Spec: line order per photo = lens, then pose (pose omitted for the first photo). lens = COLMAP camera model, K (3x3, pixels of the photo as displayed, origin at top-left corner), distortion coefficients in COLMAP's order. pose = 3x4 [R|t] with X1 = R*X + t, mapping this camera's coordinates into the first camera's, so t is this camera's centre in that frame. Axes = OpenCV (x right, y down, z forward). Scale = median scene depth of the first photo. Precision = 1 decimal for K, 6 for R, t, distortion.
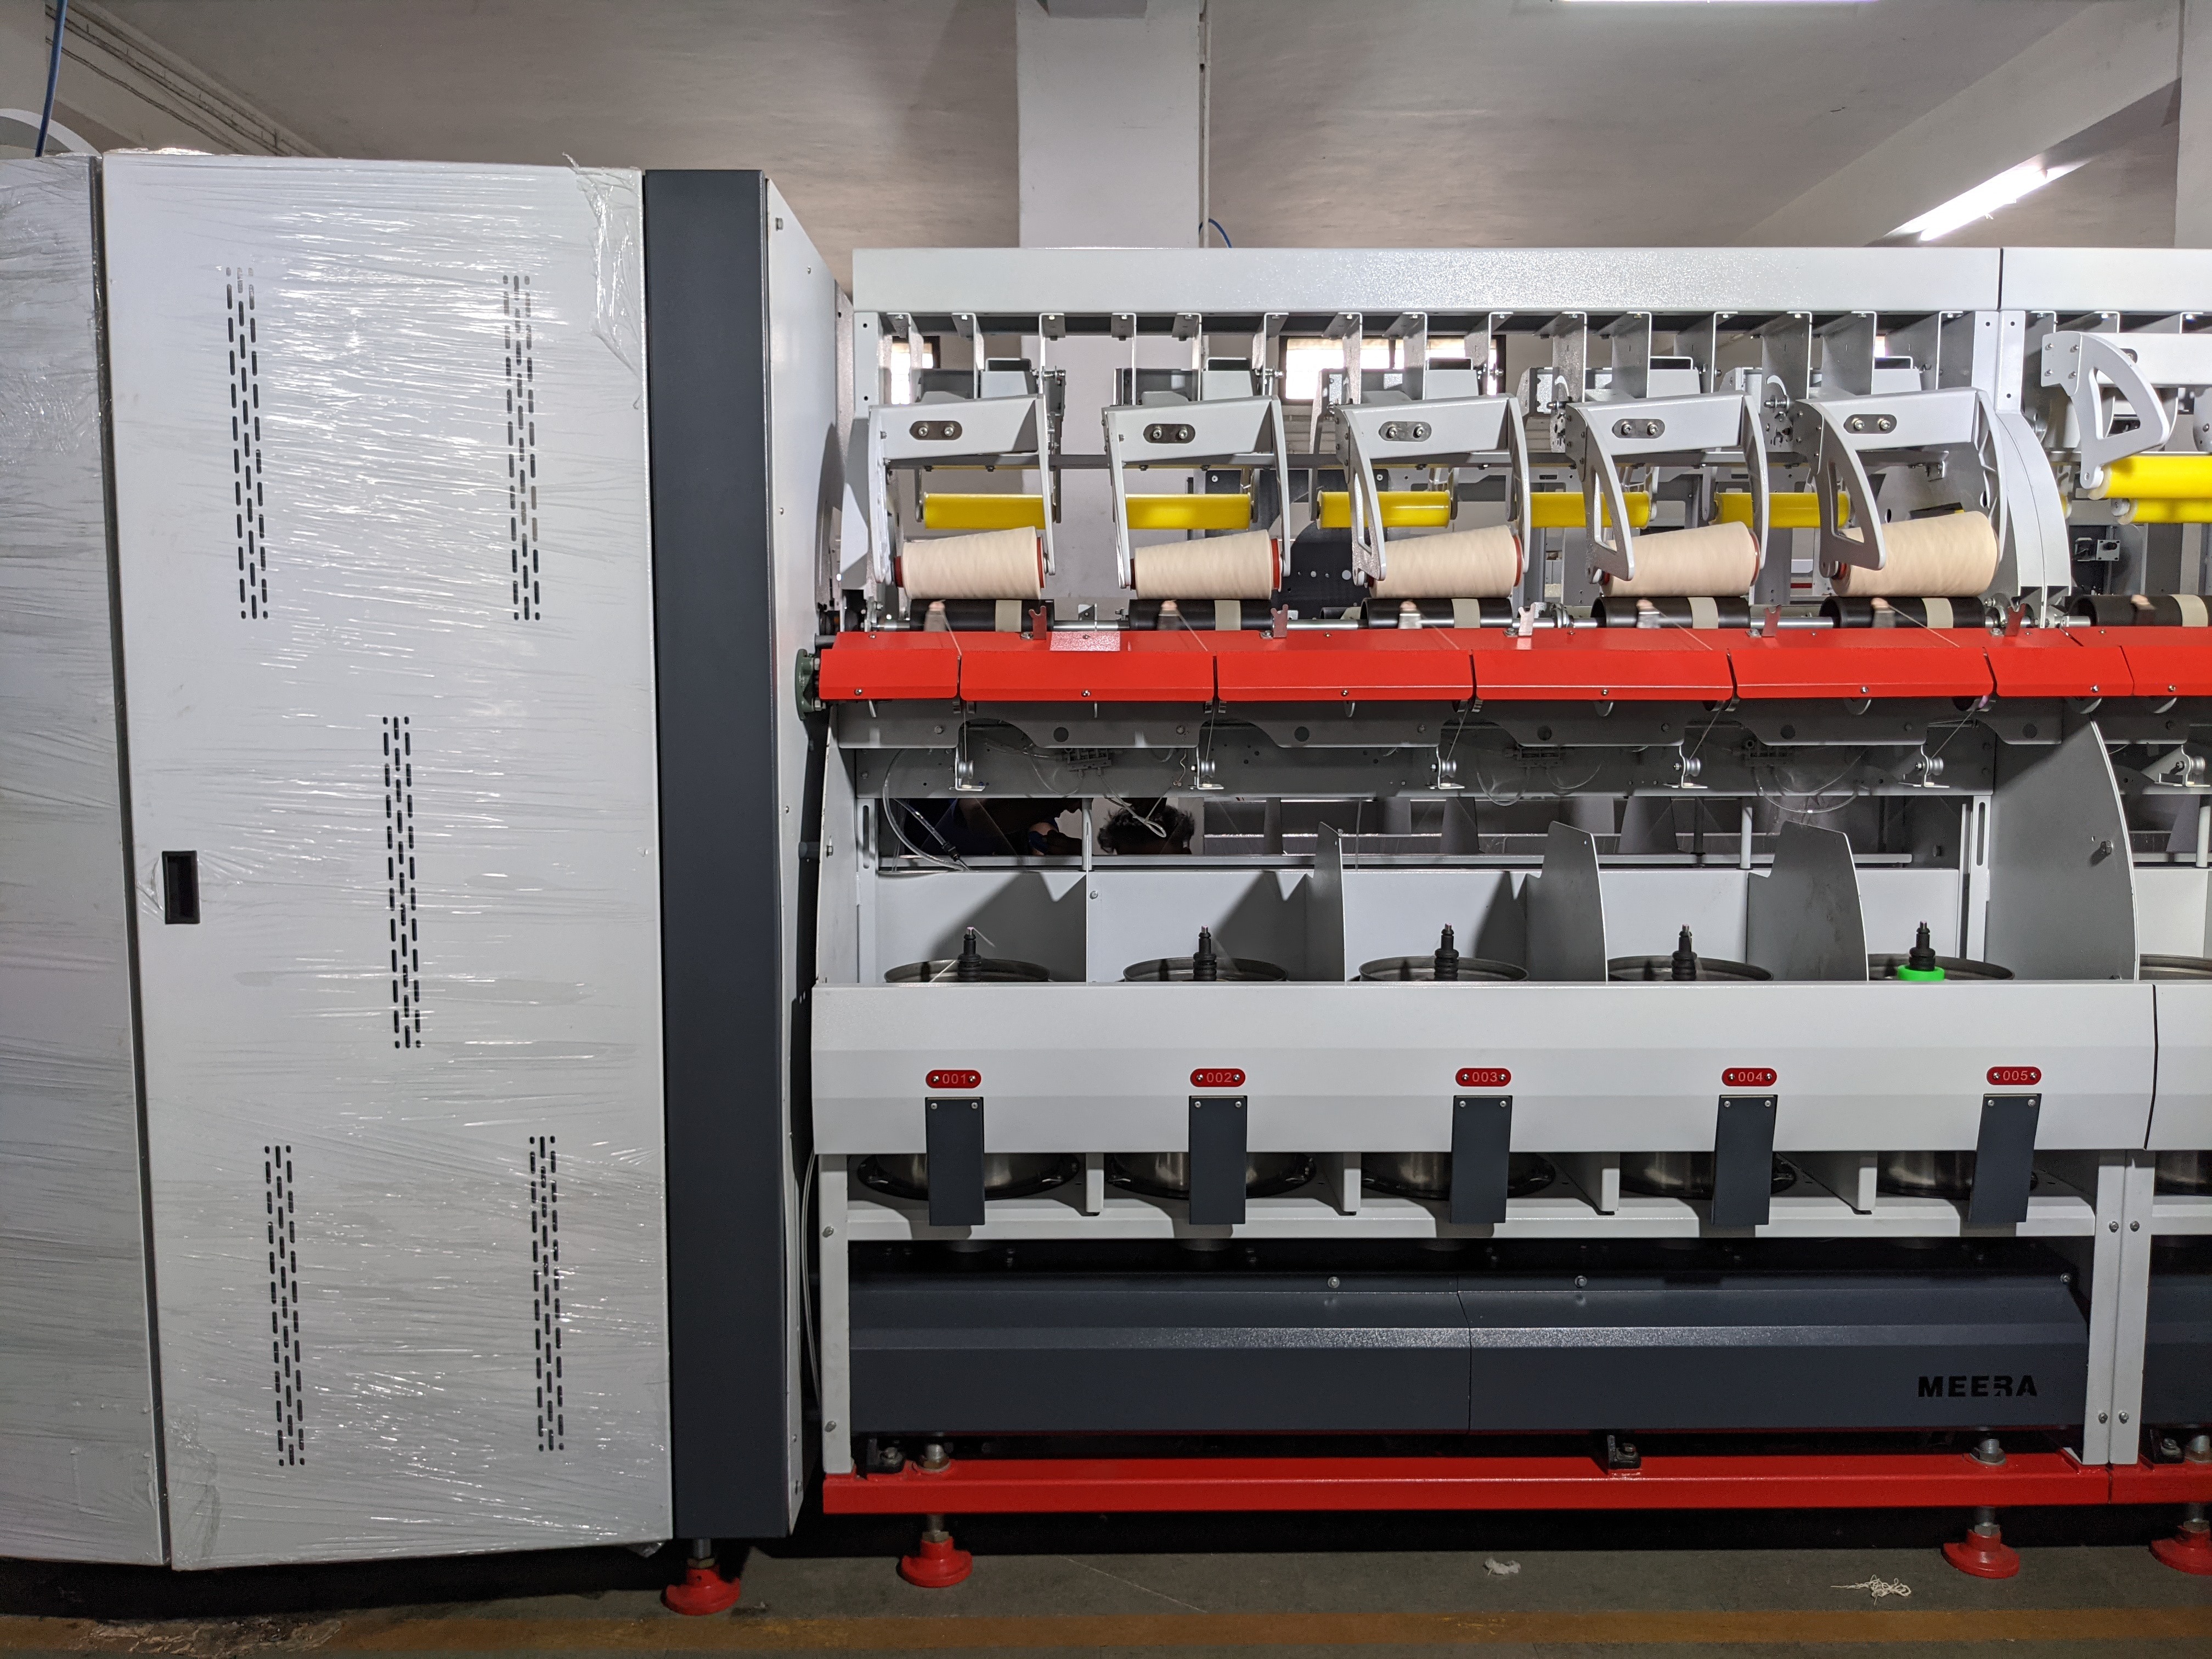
lens RADIAL K [[1747.9, 0, 1099.4], [0, 1747.9, 838.8], [0, 0, 1]] dist [0.041942, -0.078935]
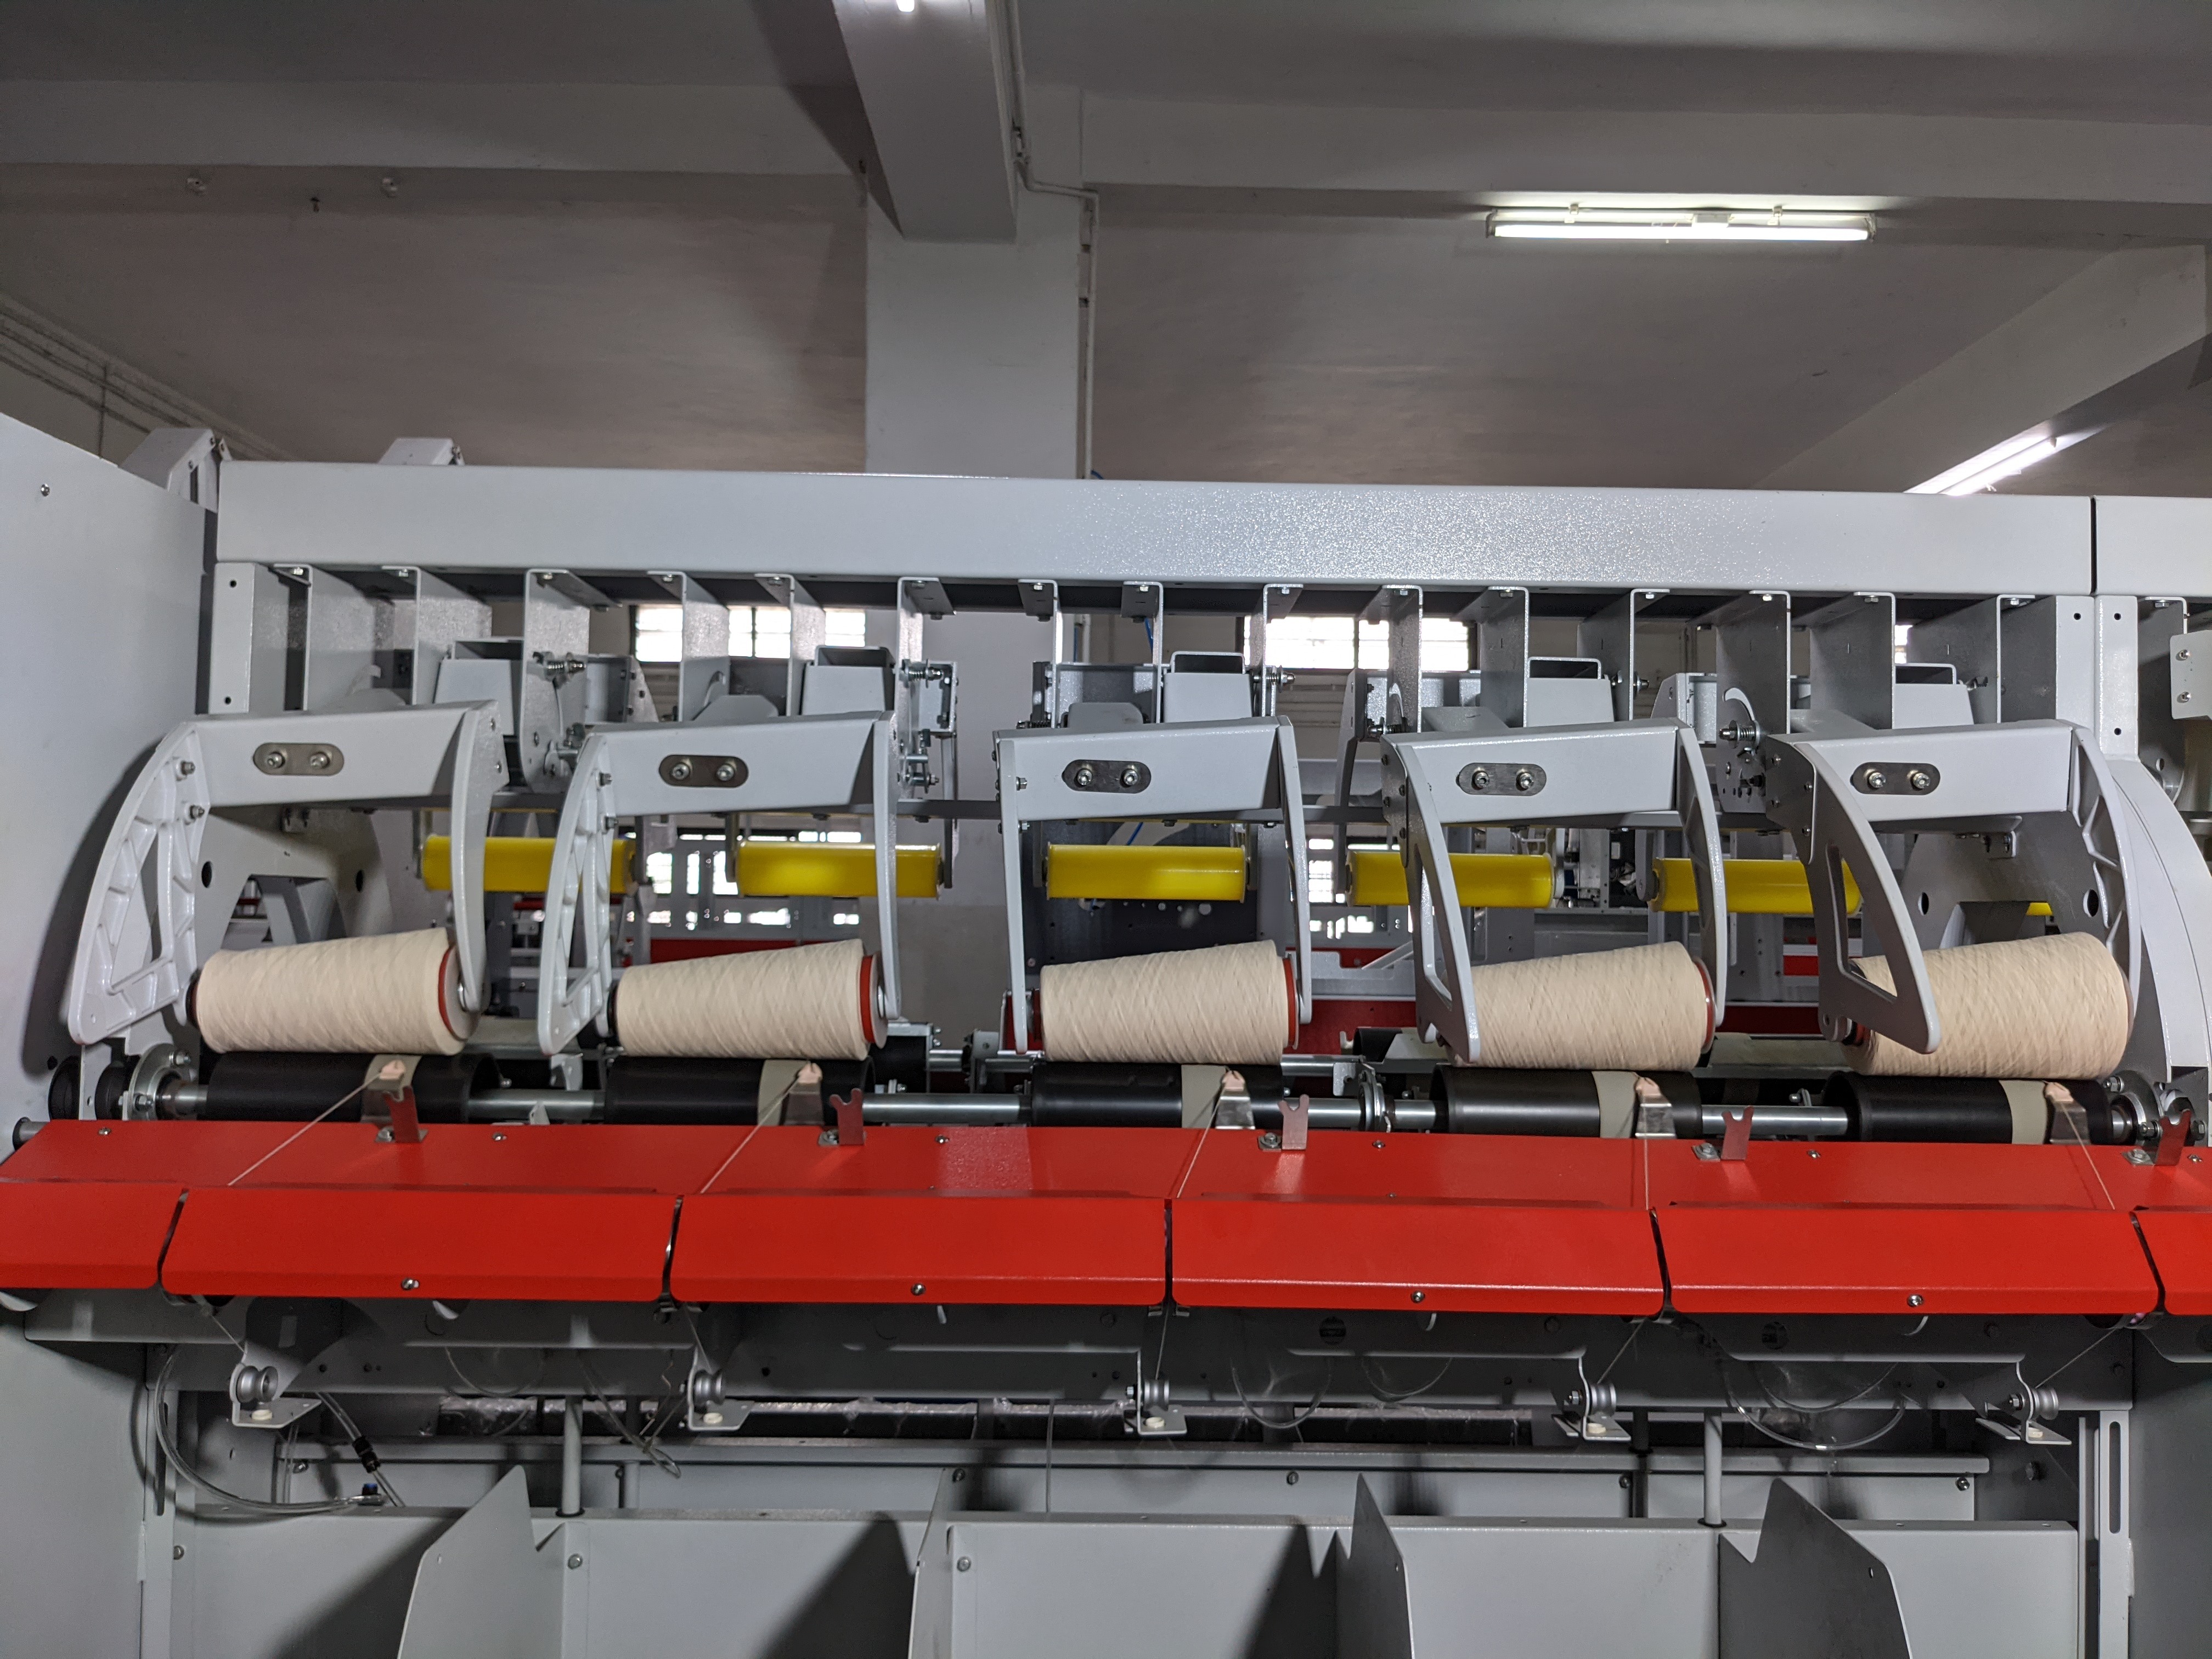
lens RADIAL K [[1742.7, 0, 1117.5], [0, 1742.7, 829.7], [0, 0, 1]] dist [0.029164, -0.062968]
pose [[0.999829, 0.018337, 0.002233, 0.169779], [-0.017820, 0.989267, -0.145027, -0.124242], [-0.004868, 0.144962, 0.989425, 0.406578]]
